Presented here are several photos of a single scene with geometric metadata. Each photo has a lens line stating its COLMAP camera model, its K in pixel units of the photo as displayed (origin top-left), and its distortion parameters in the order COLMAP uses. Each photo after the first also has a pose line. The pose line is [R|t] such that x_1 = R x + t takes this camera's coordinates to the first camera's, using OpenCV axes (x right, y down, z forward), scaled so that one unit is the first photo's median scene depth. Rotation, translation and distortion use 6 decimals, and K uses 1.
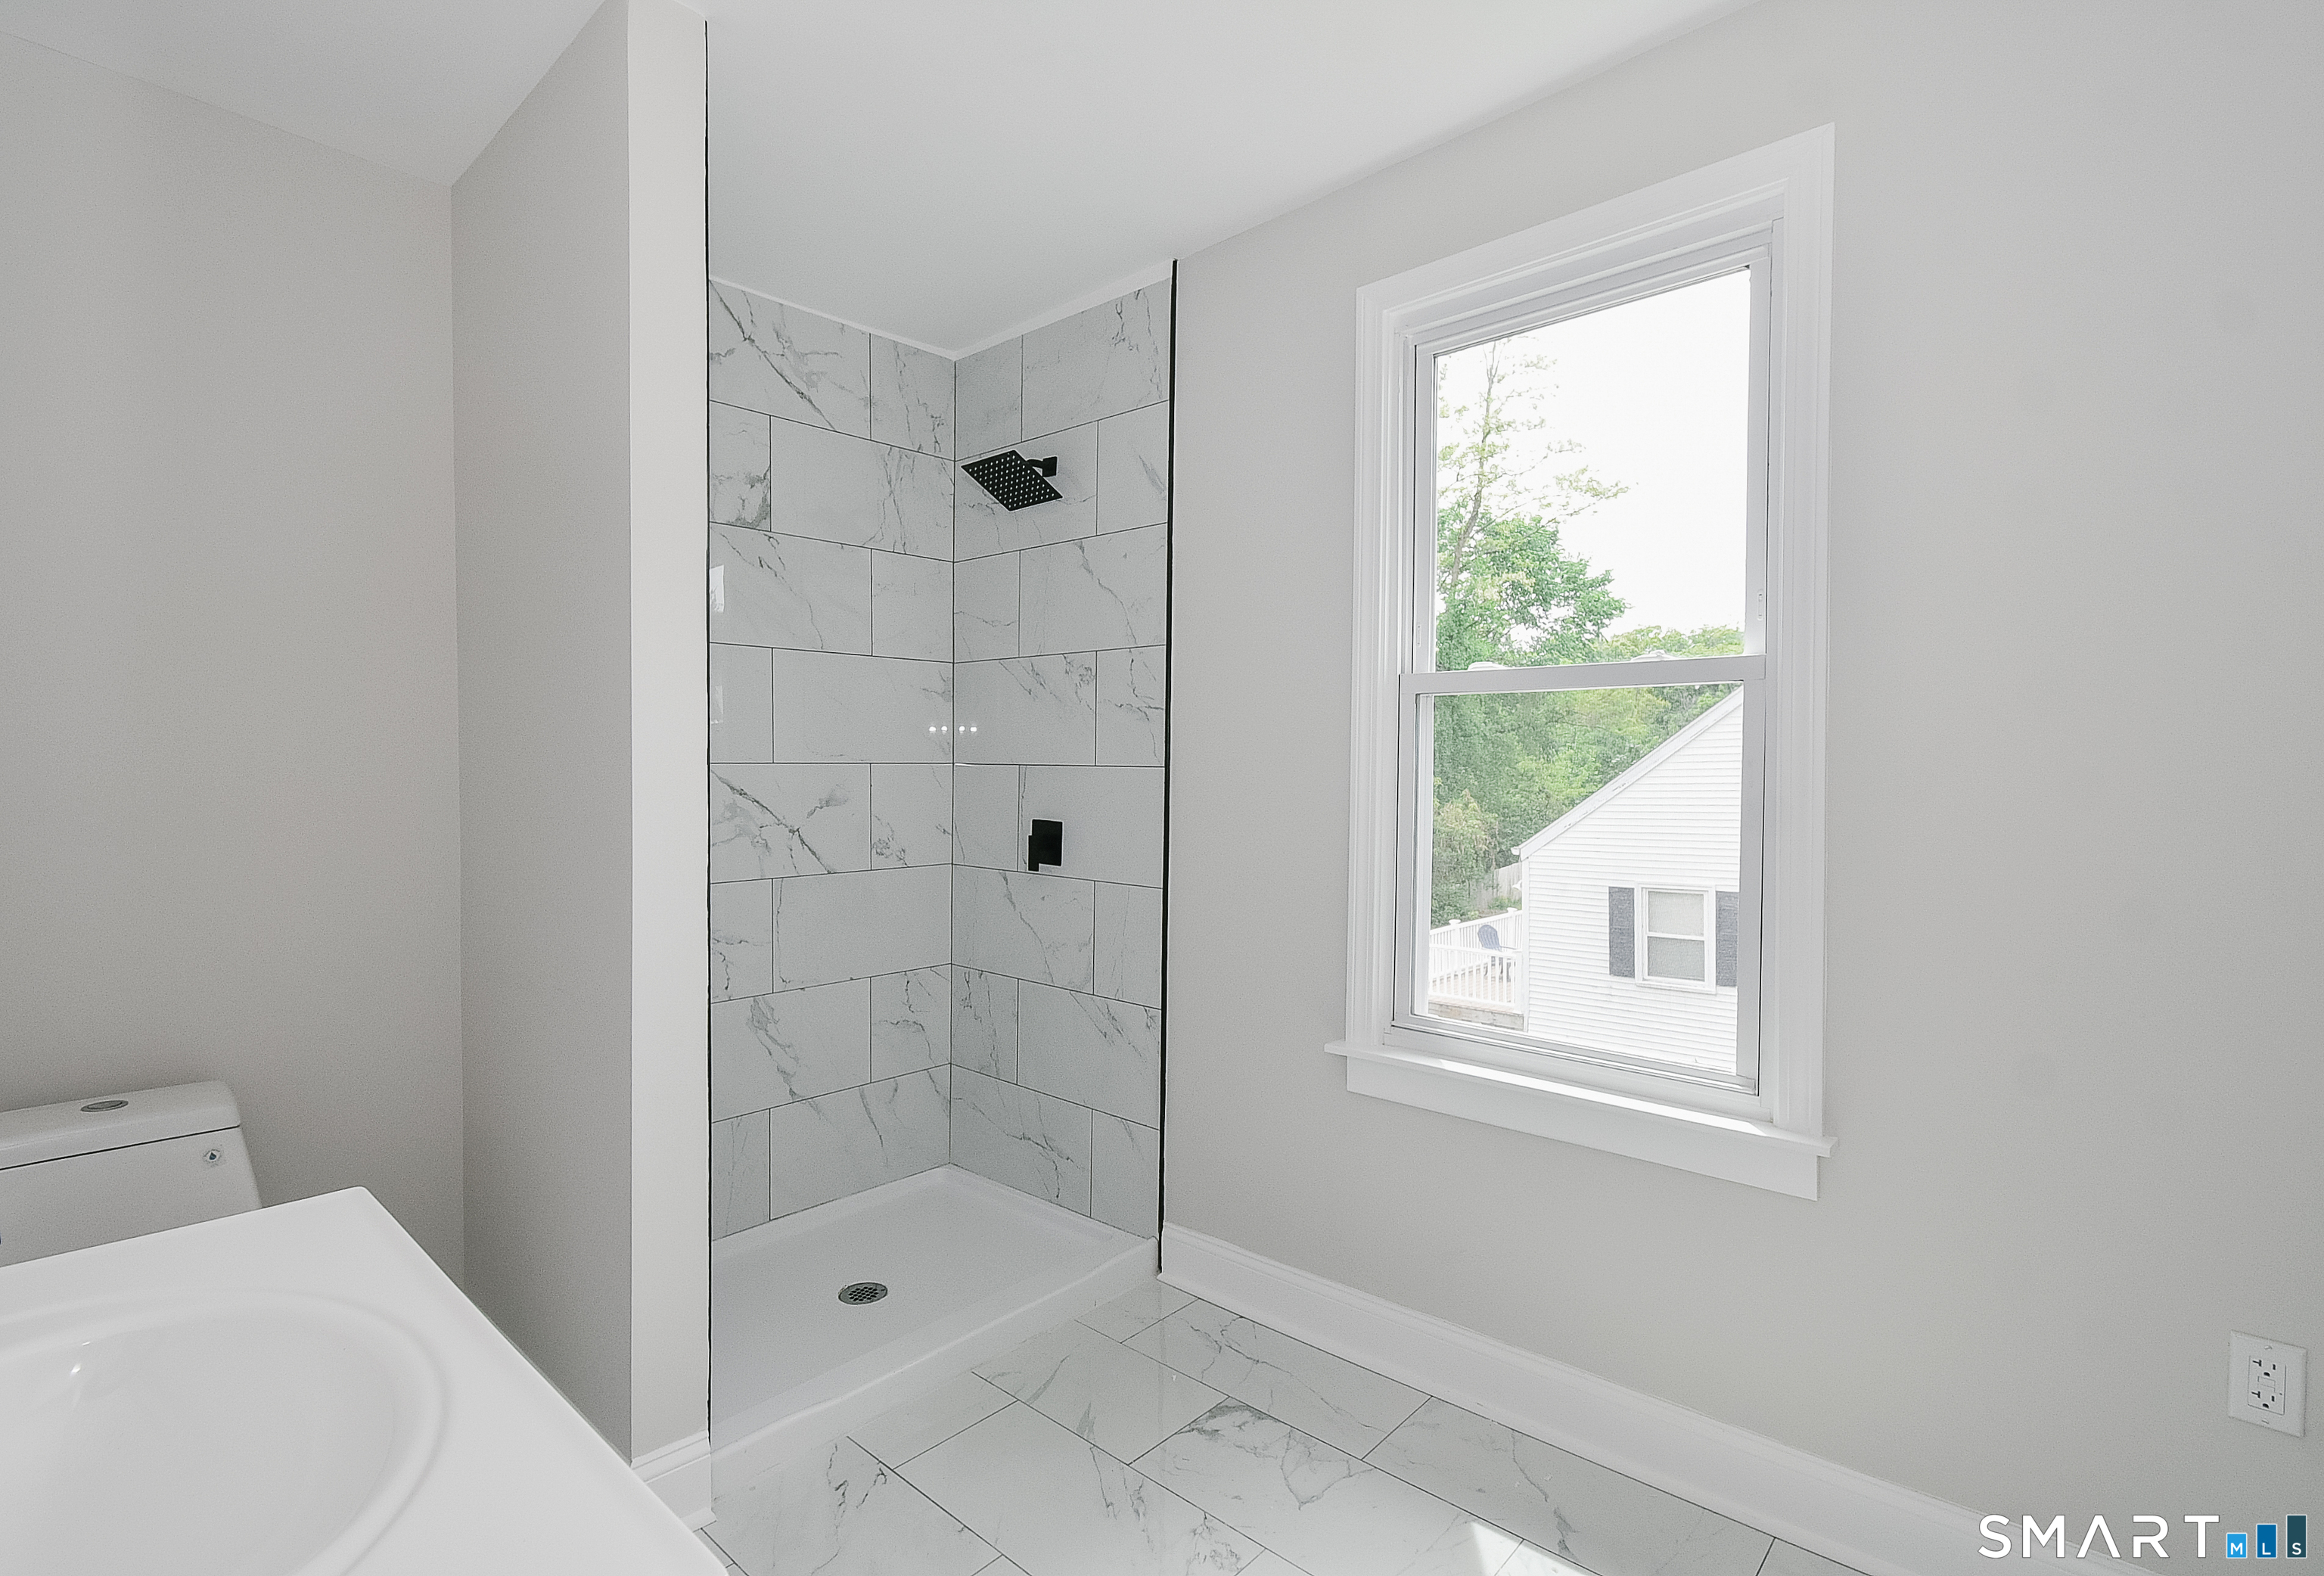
lens RADIAL K [[1081.9, 0, 1162.9], [0, 1081.9, 777.0], [0, 0, 1]] dist [-0.000370, 0.000093]
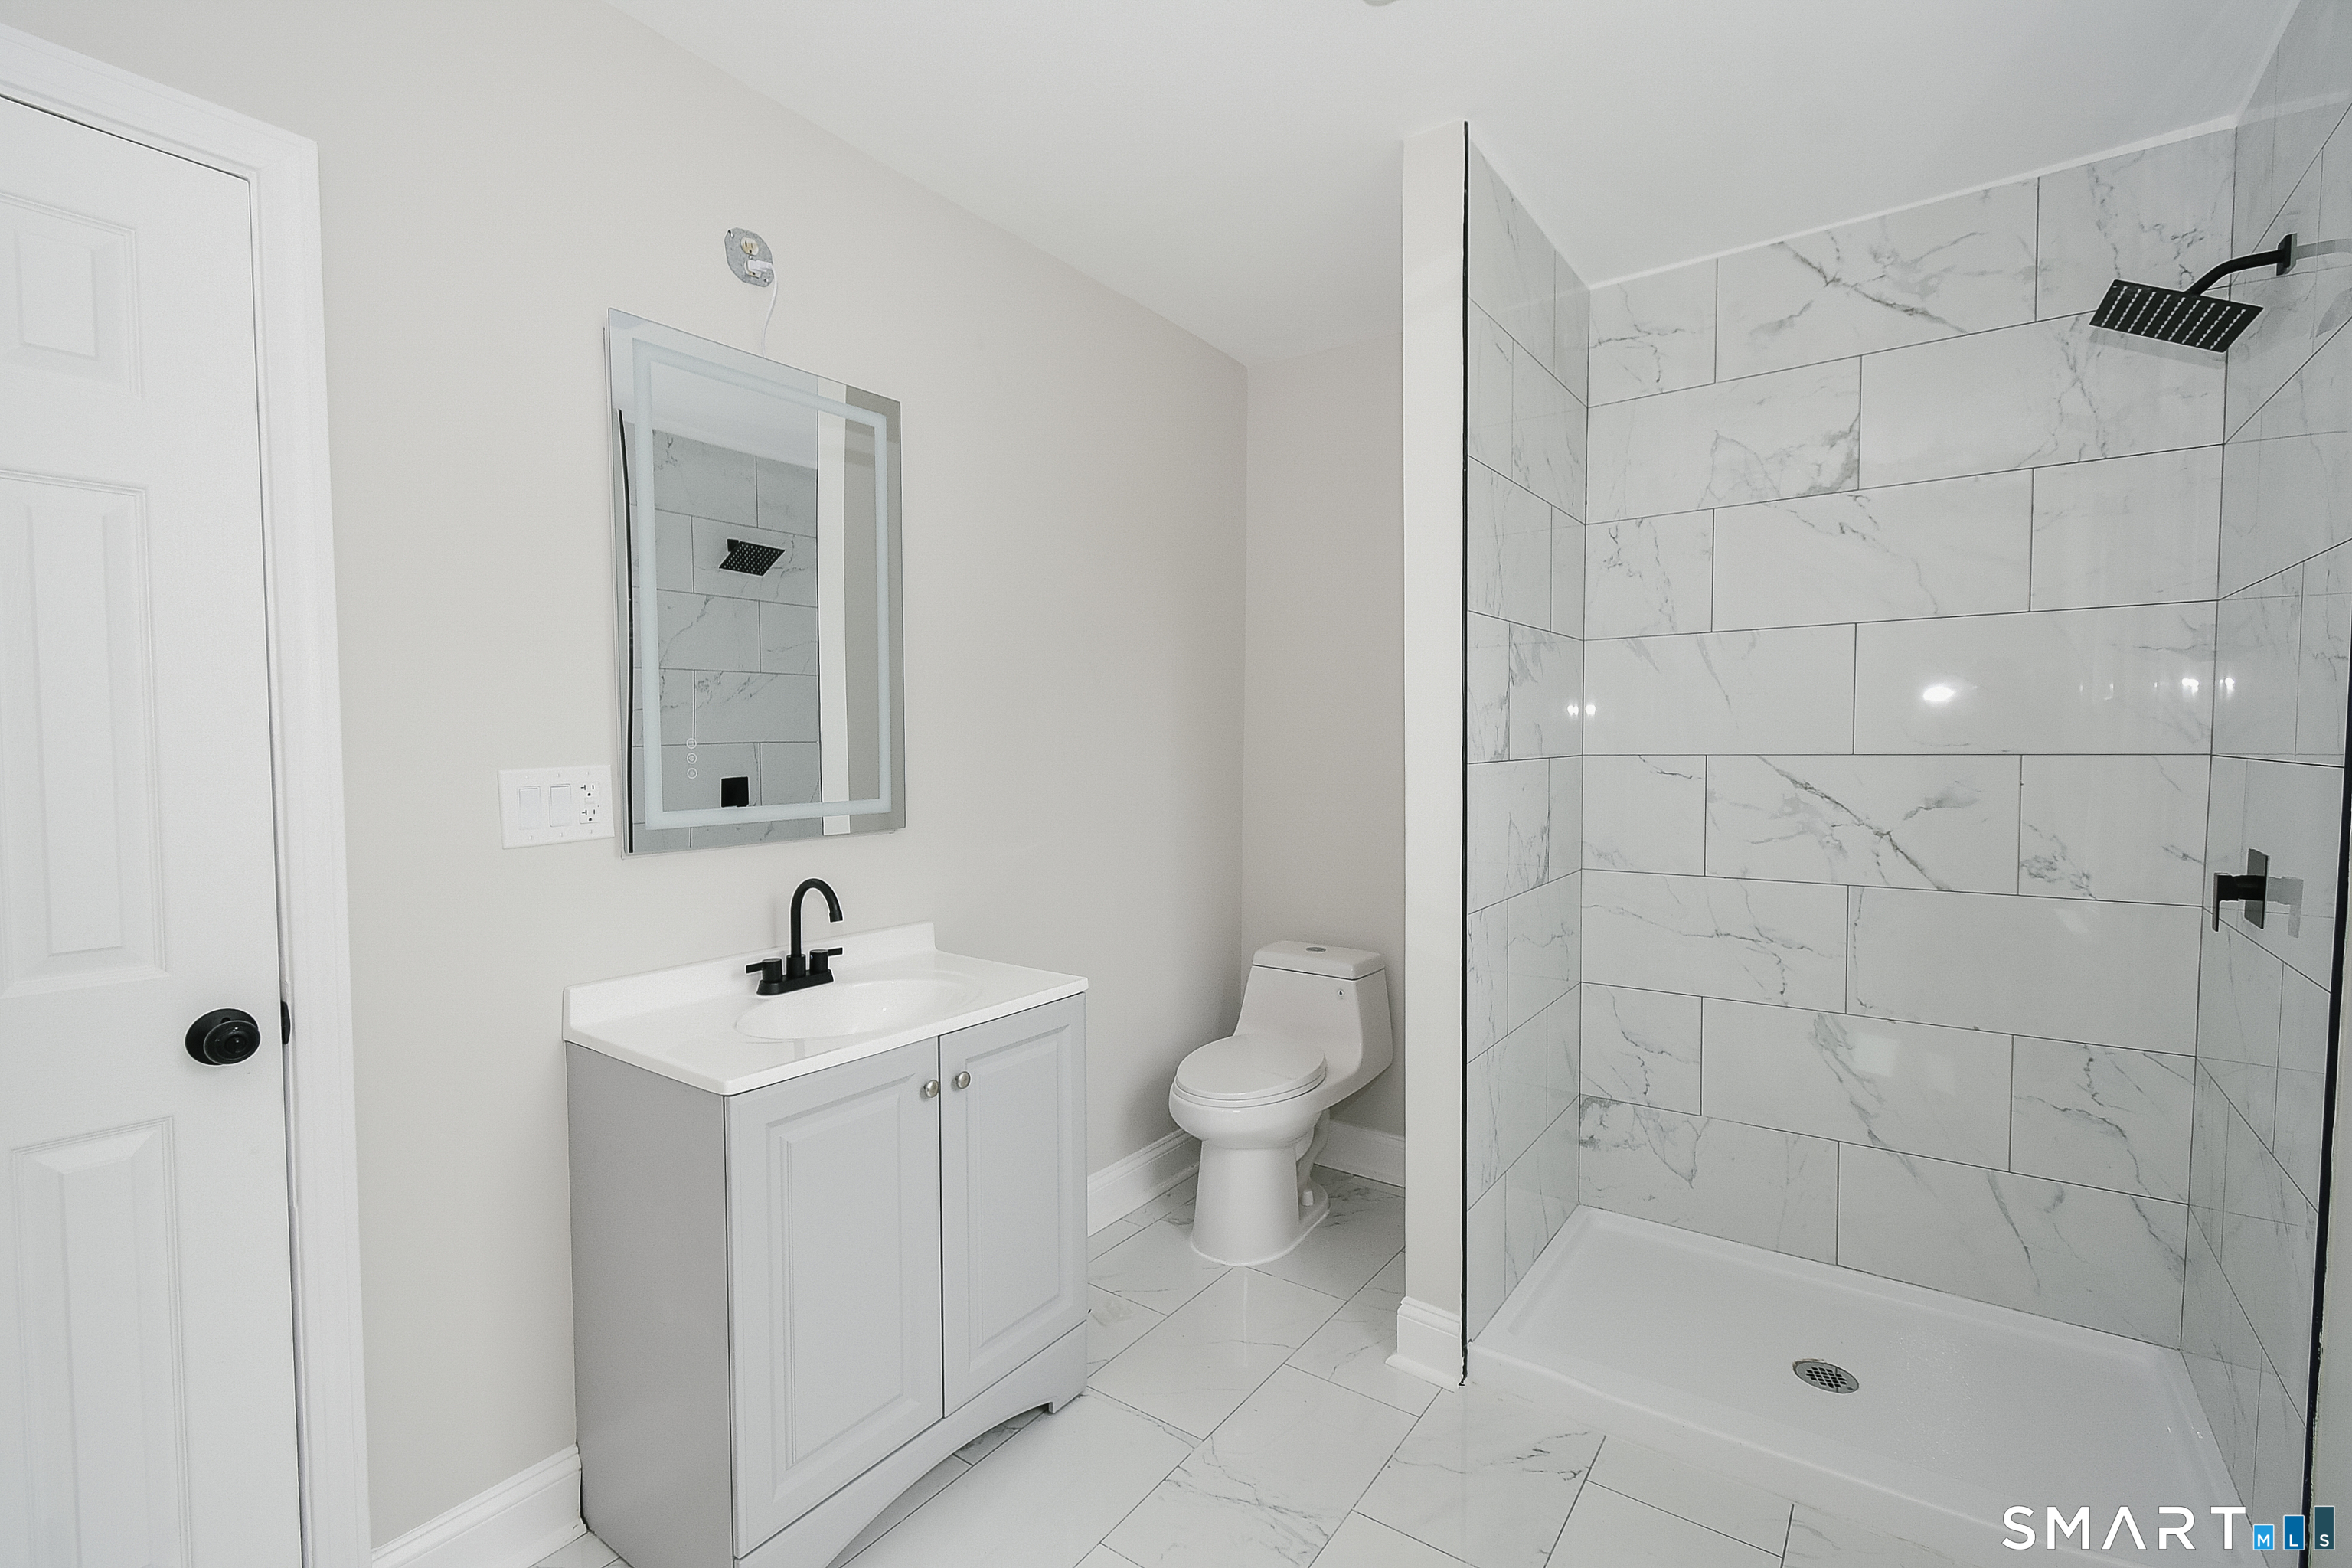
lens RADIAL K [[1050.8, 0, 1175.9], [0, 1050.8, 795.2], [0, 0, 1]] dist [0.010182, -0.004865]
pose [[0.114671, 0.036345, -0.992738, 0.426320], [-0.011468, 0.999312, 0.035261, -0.003650], [0.993337, 0.007341, 0.115009, 0.352064]]
